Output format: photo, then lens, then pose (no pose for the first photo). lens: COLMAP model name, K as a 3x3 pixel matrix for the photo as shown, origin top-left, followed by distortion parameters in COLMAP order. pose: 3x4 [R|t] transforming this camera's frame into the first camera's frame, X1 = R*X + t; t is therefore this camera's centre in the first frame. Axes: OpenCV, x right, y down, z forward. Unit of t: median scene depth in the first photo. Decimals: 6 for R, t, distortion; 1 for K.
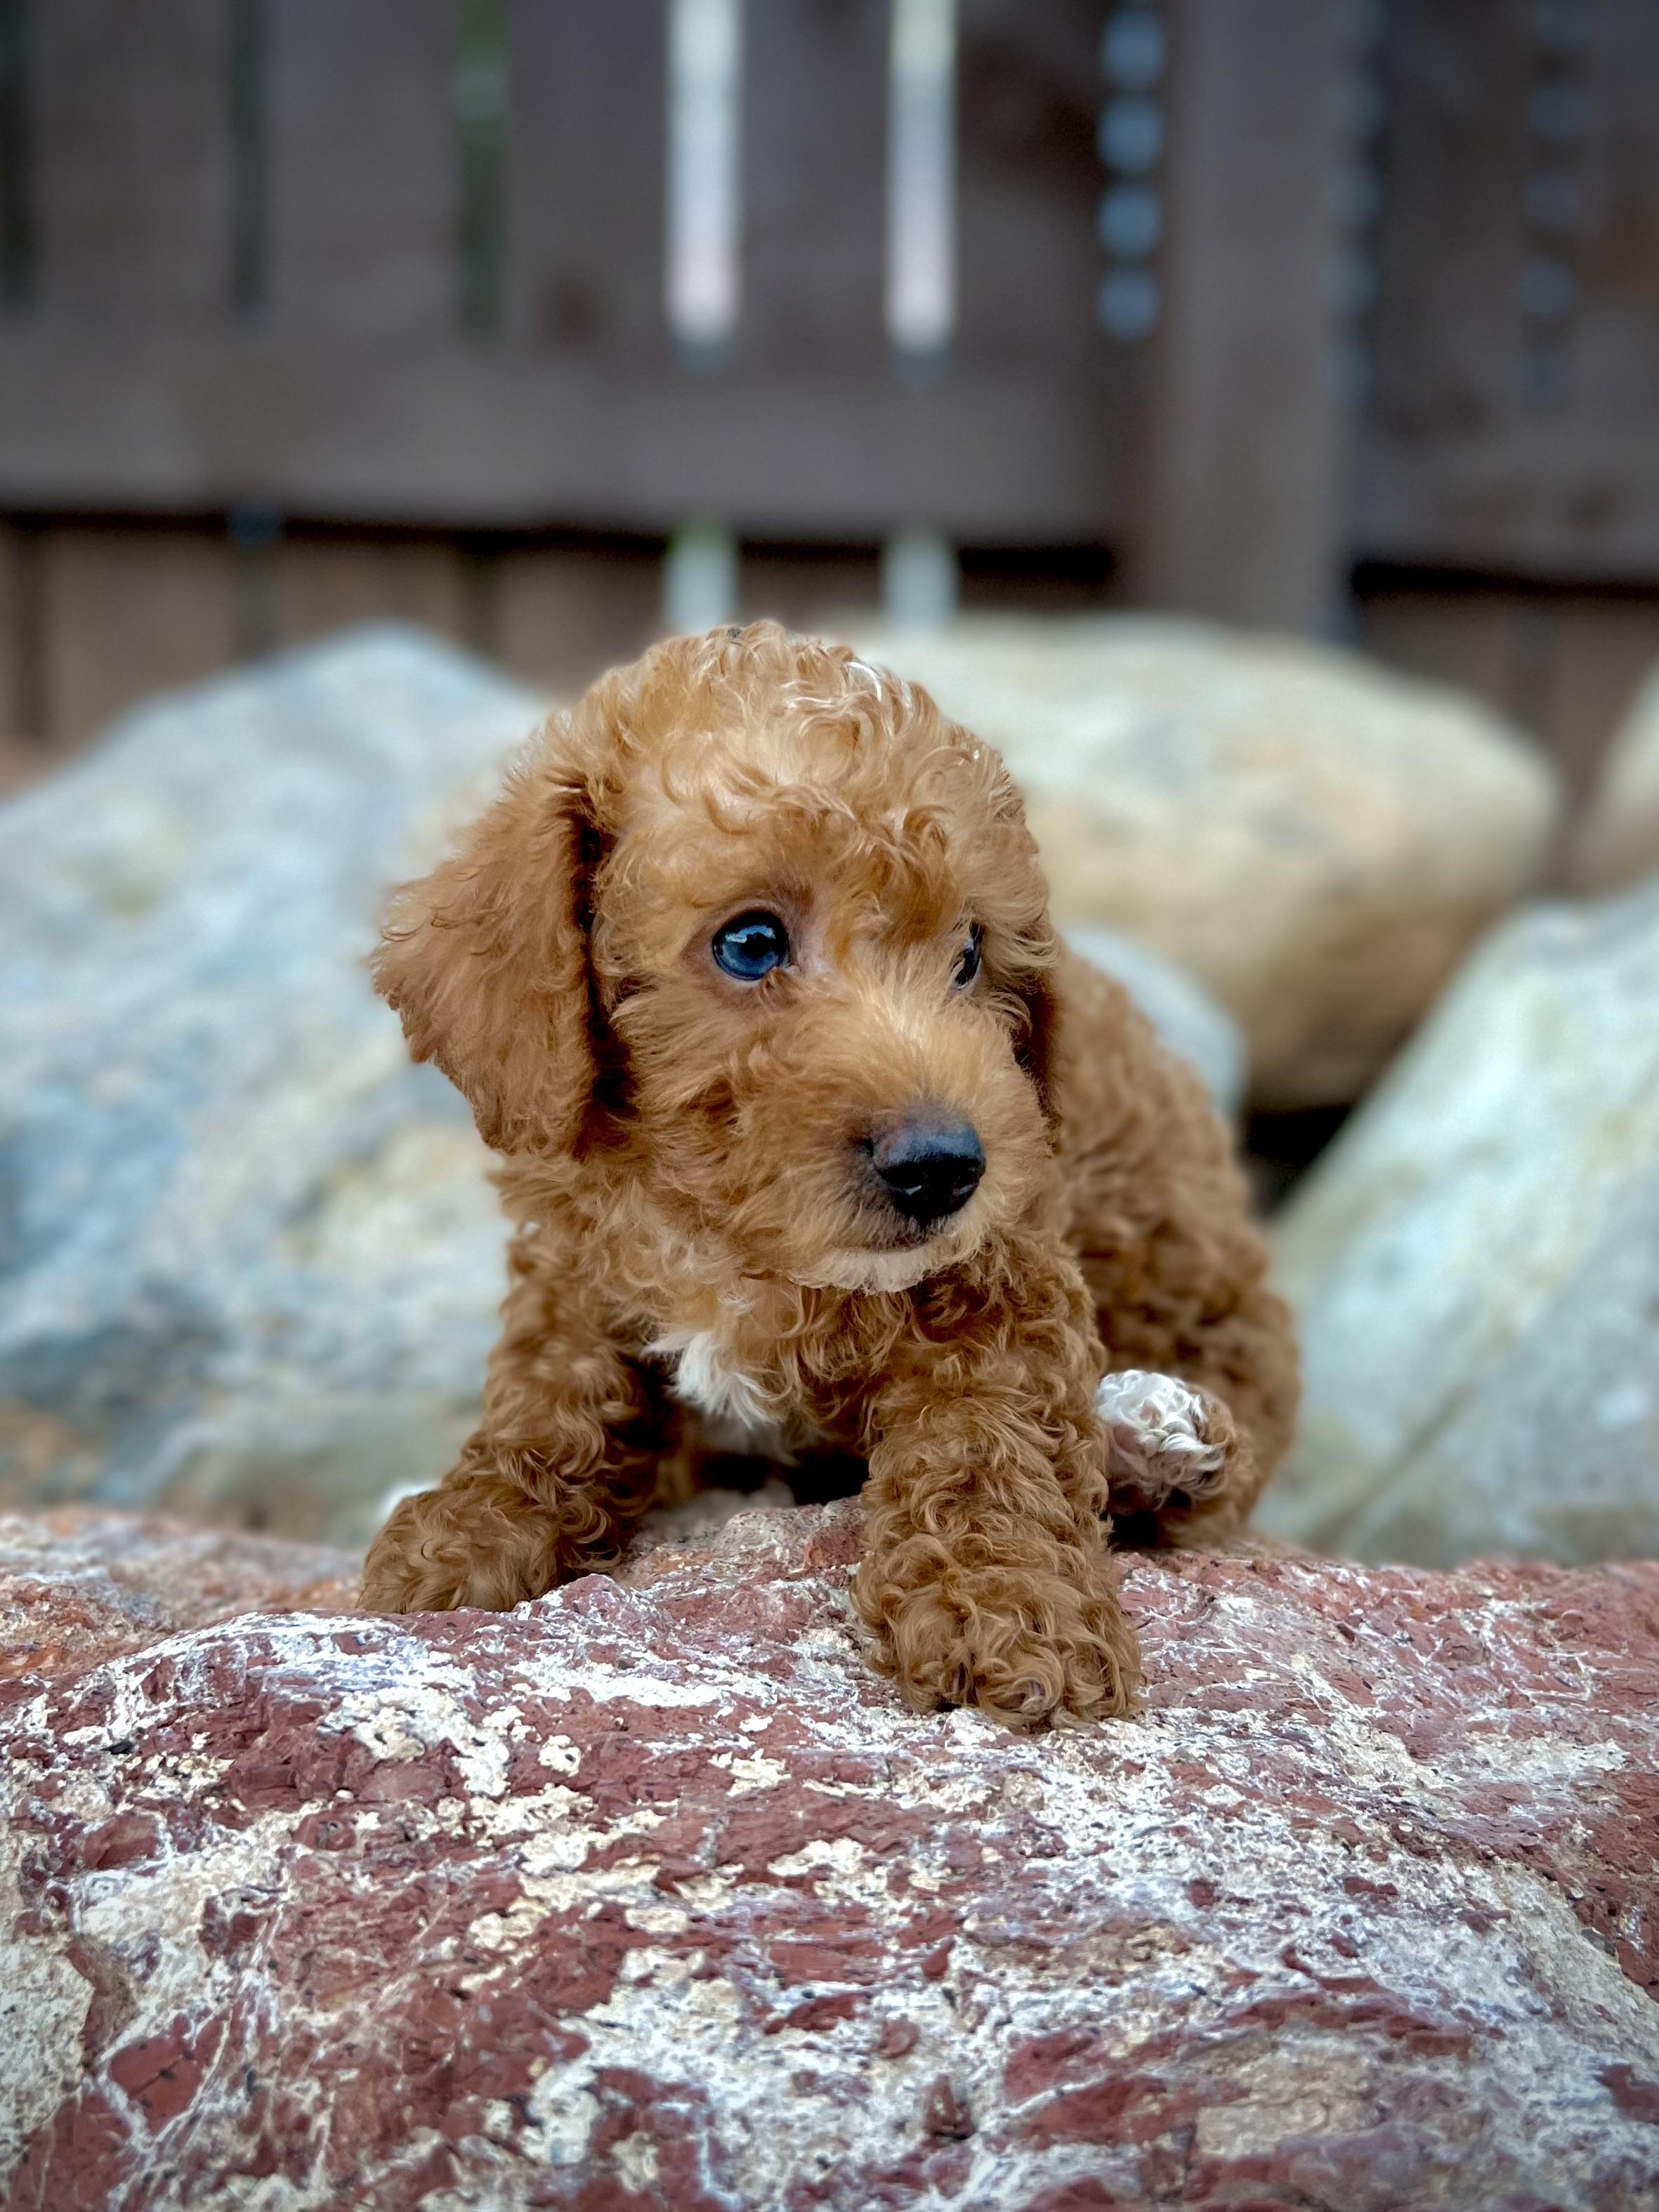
lens RADIAL K [[2154.6, 0, 827.9], [0, 2154.6, 1122.1], [0, 0, 1]] dist [-0.001924, 0.000000]
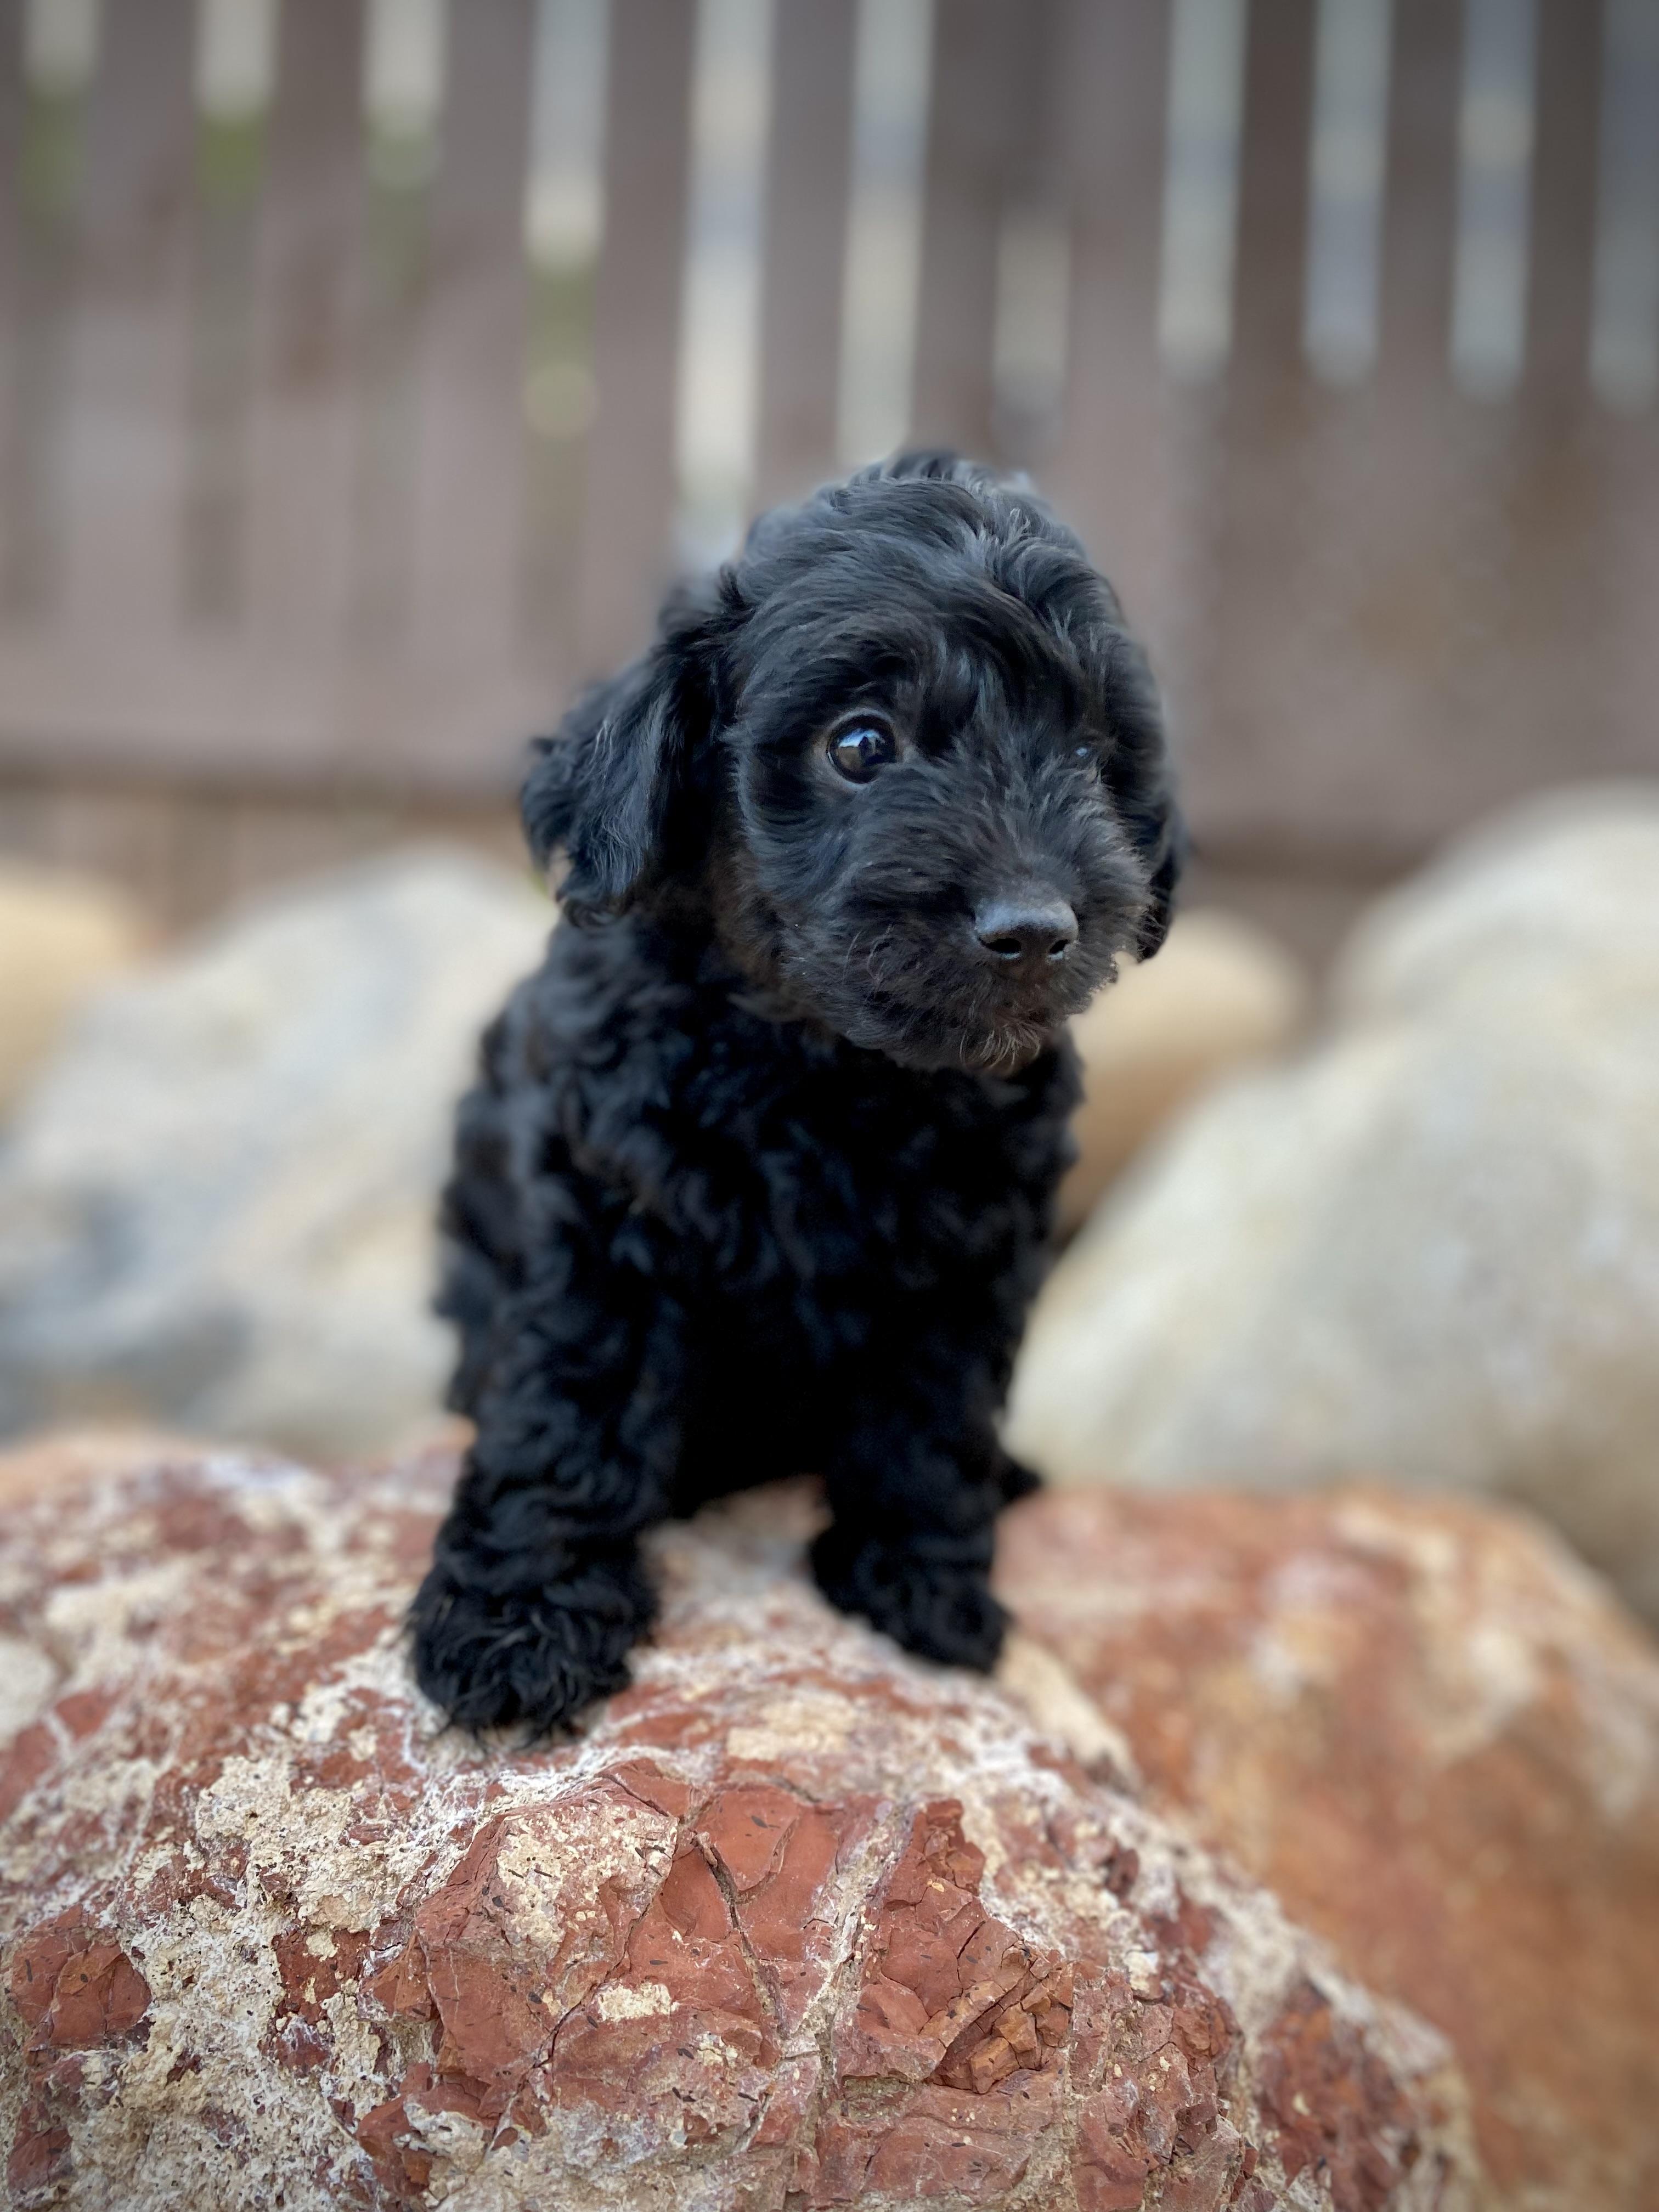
lens RADIAL K [[1699.3, 0, 825.5], [0, 1699.3, 1098.3], [0, 0, 1]] dist [-0.008782, 0.014416]
pose [[0.999519, 0.028398, -0.012488, 0.201991], [-0.029602, 0.993488, -0.110027, 0.115039], [0.009282, 0.110344, 0.993850, -0.225146]]
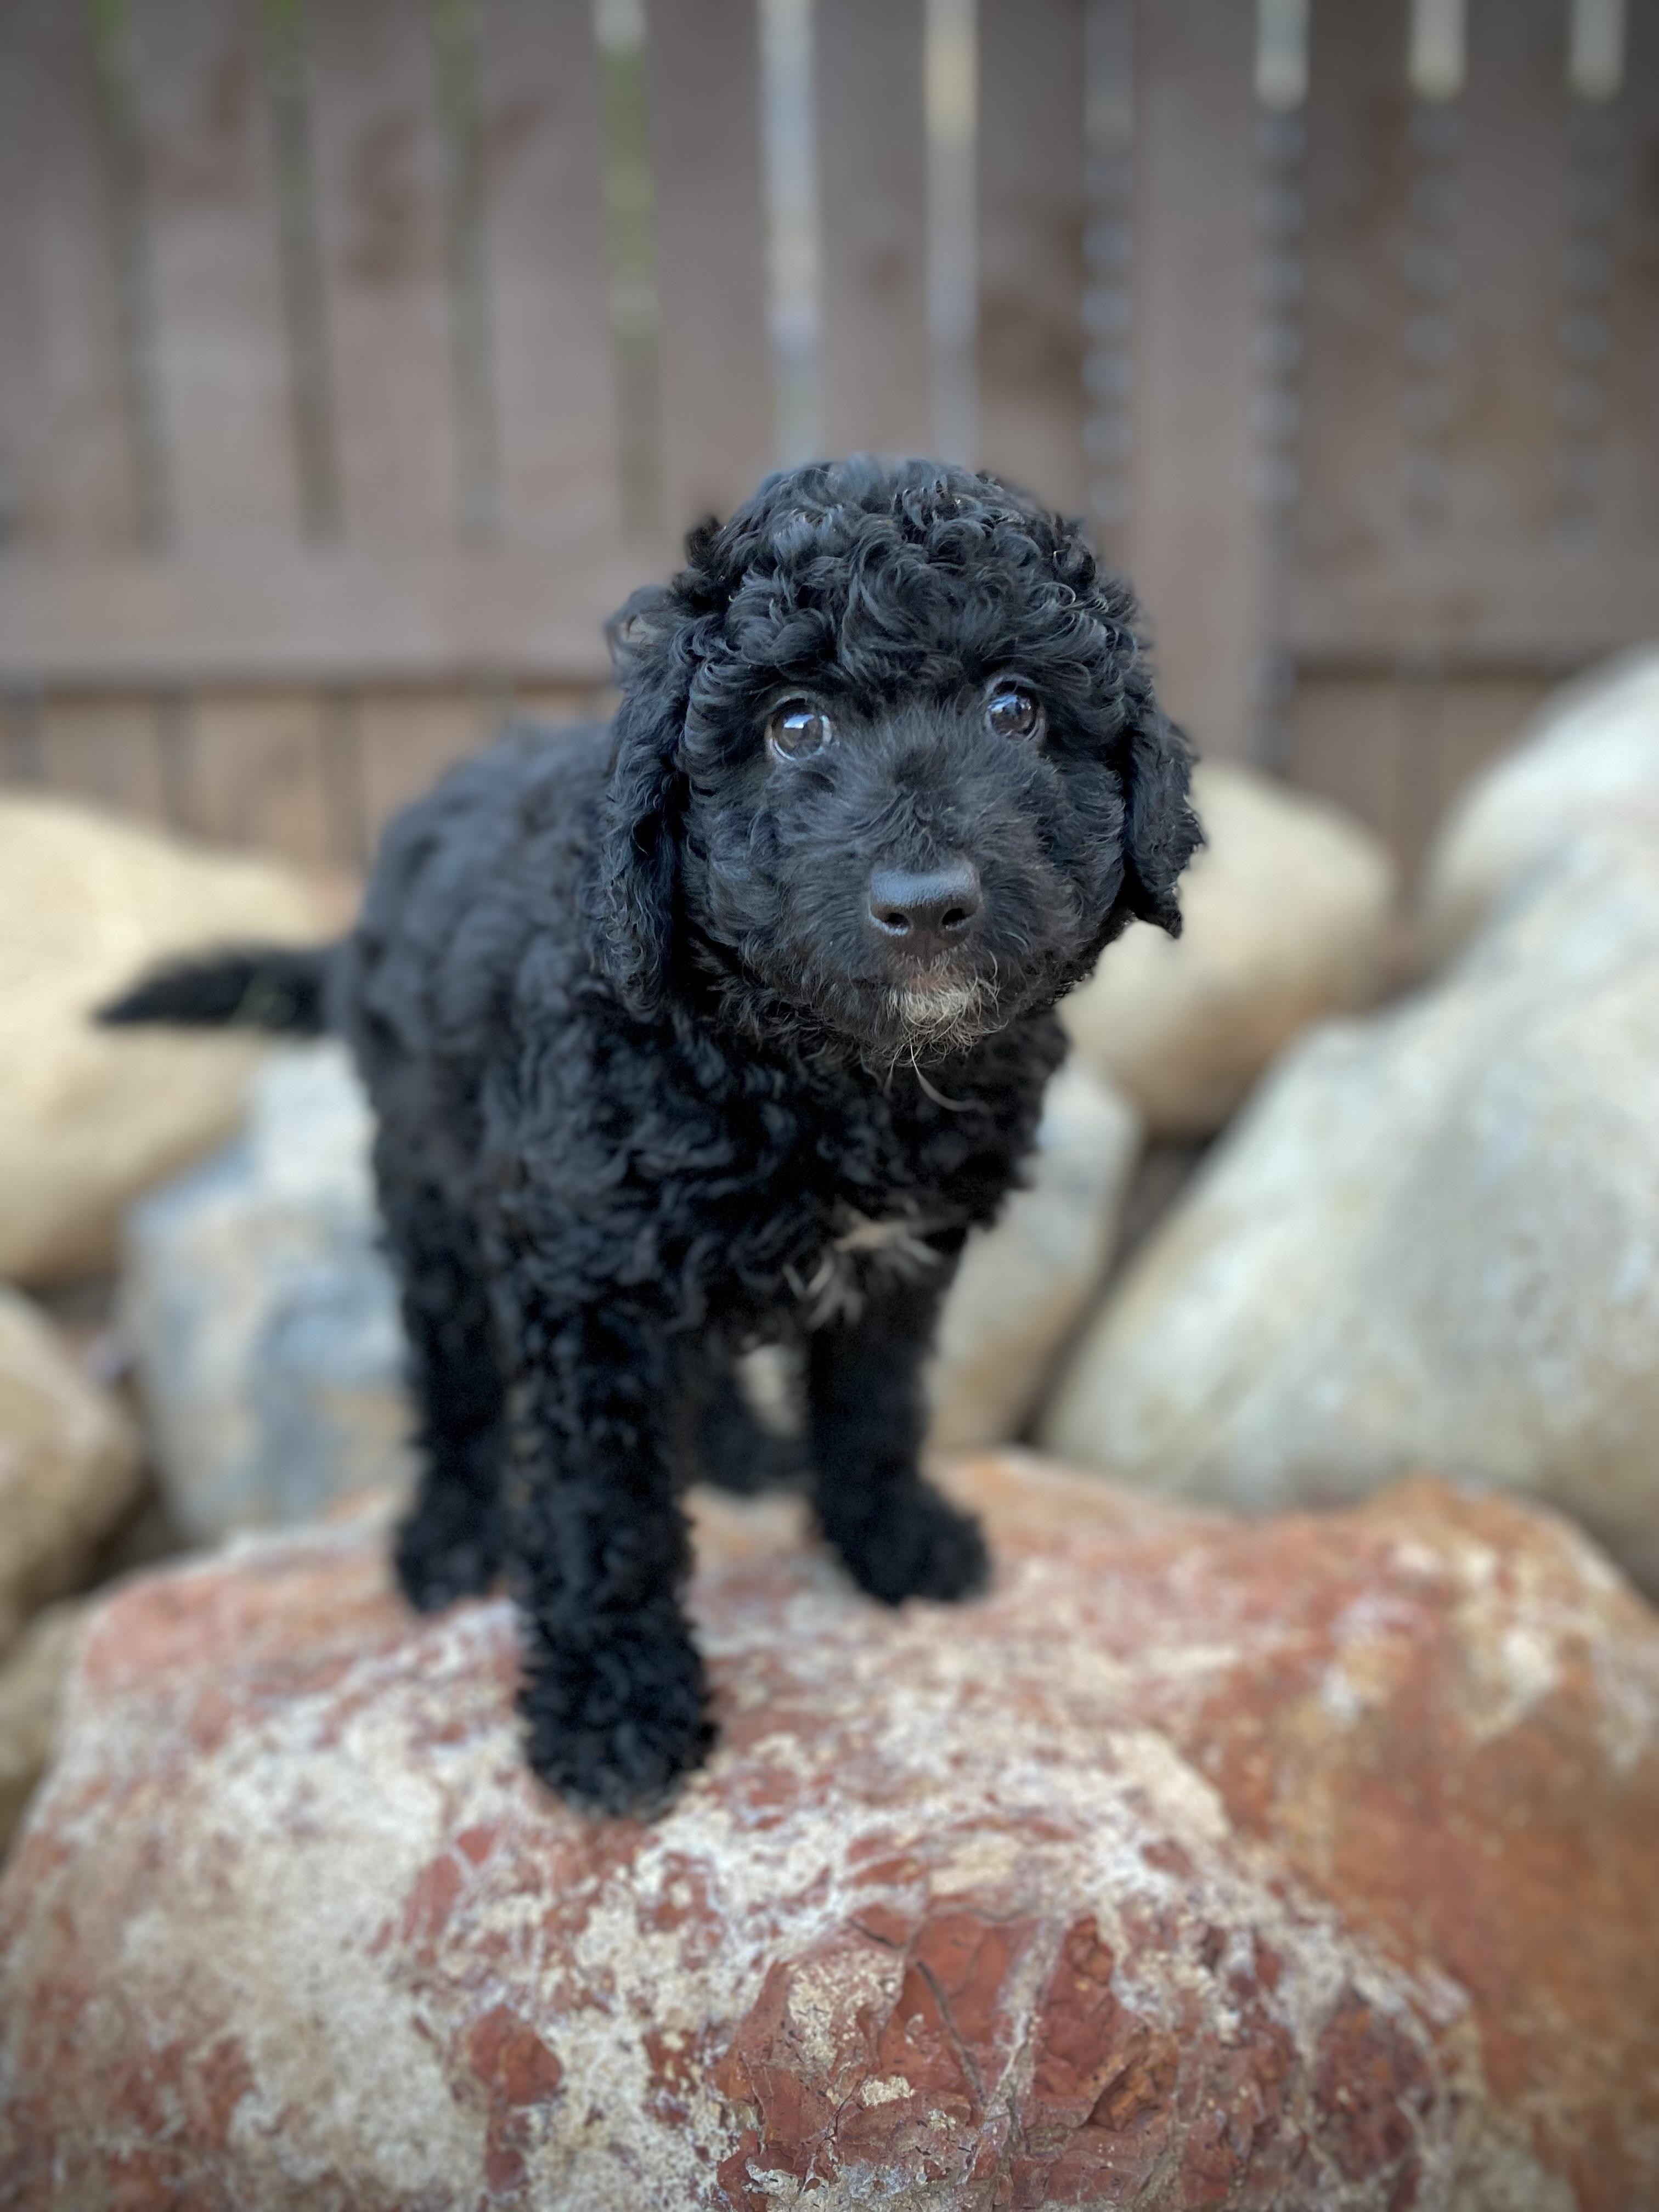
lens RADIAL K [[1699.3, 0, 828.0], [0, 1699.3, 1071.6], [0, 0, 1]] dist [-0.008782, 0.014416]
pose [[0.996187, -0.031371, -0.081411, 0.194523], [0.036283, 0.997564, 0.059572, -0.395873], [0.079344, -0.062299, 0.994899, -0.587109]]
